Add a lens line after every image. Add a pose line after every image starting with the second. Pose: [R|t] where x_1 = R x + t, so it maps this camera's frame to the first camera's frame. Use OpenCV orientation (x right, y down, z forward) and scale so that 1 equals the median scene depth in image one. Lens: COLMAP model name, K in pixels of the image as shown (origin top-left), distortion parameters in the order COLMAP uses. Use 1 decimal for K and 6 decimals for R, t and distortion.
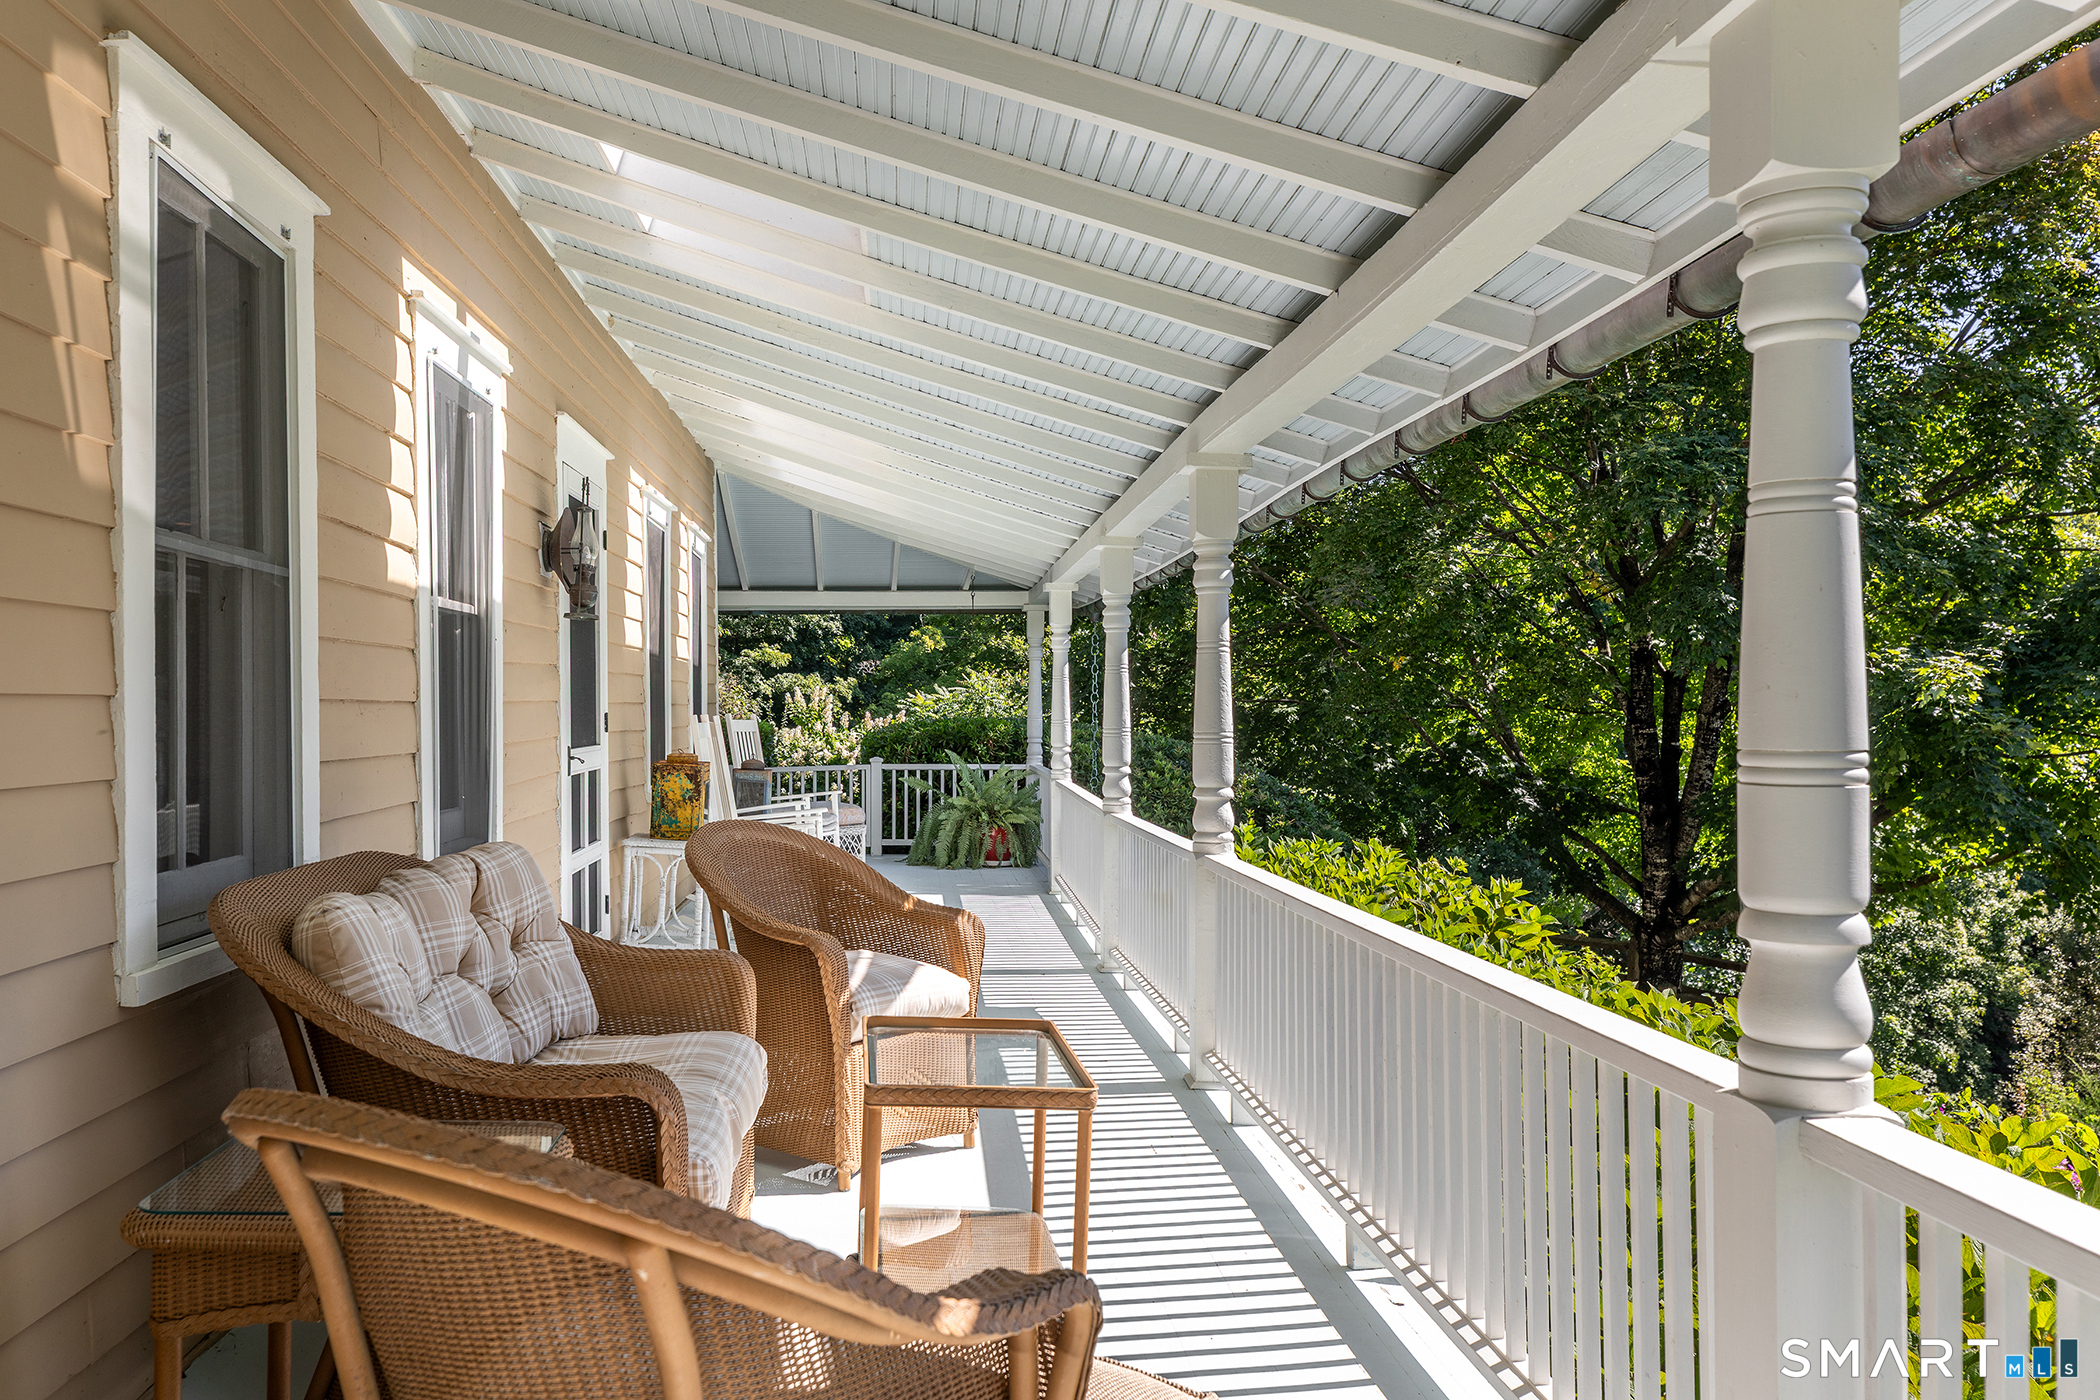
lens RADIAL K [[1688.0, 0, 1049.1], [0, 1688.0, 702.5], [0, 0, 1]] dist [0.001307, 0.000261]
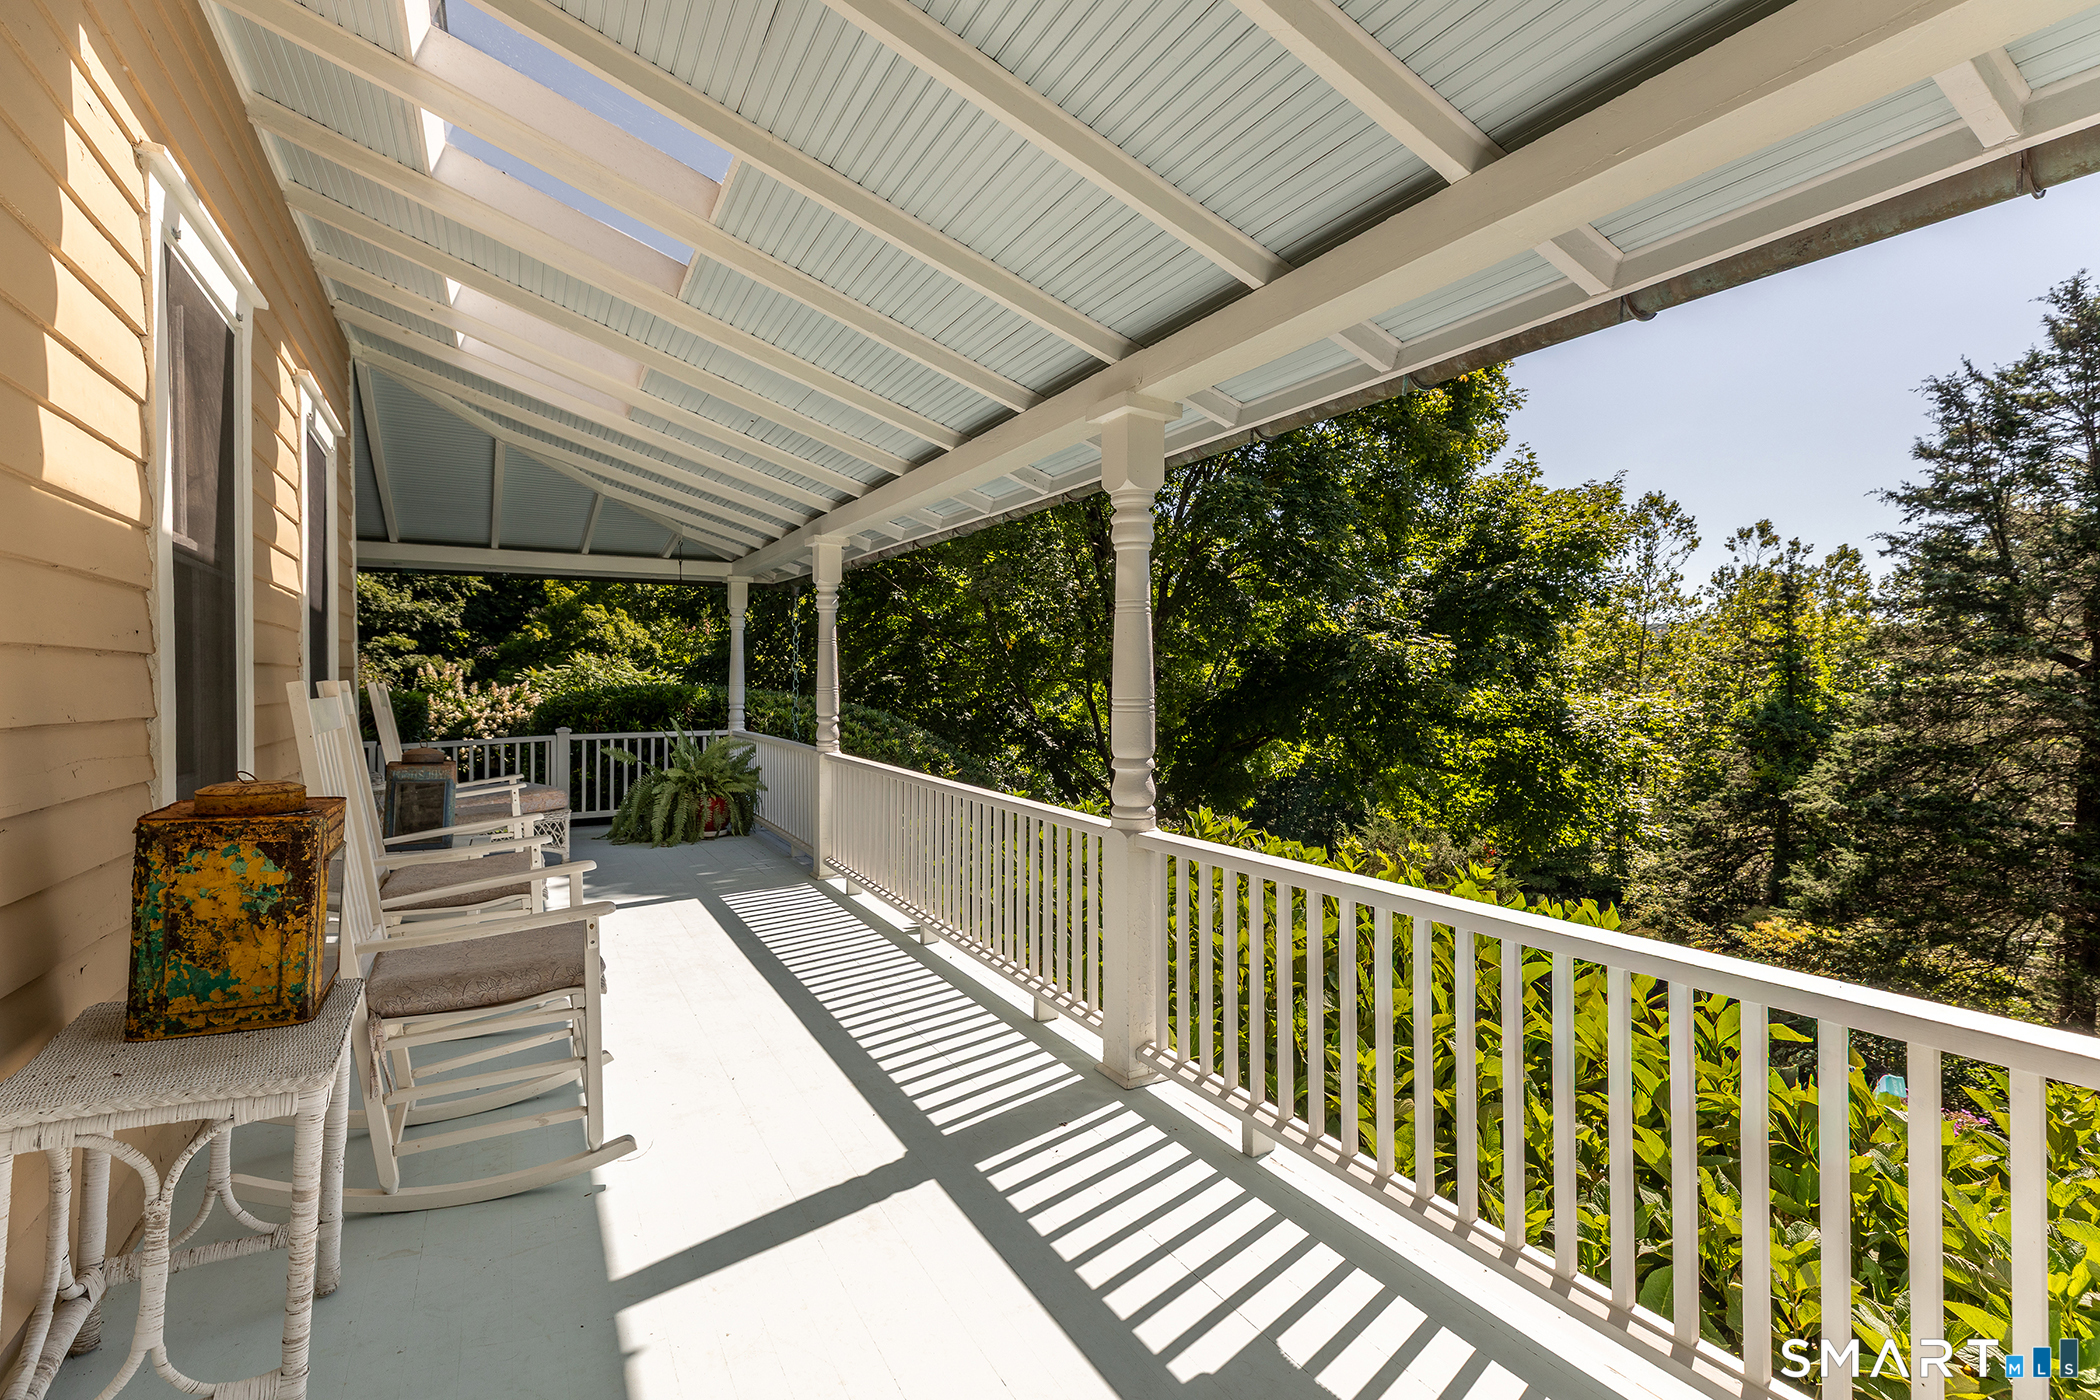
lens RADIAL K [[926.2, 0, 1104.6], [0, 926.2, 678.3], [0, 0, 1]] dist [0.000228, -0.000512]
pose [[0.882113, -0.002377, 0.471032, -0.078944], [0.001378, 0.999996, 0.002465, 0.003715], [-0.471036, -0.001525, 0.882113, 0.391631]]
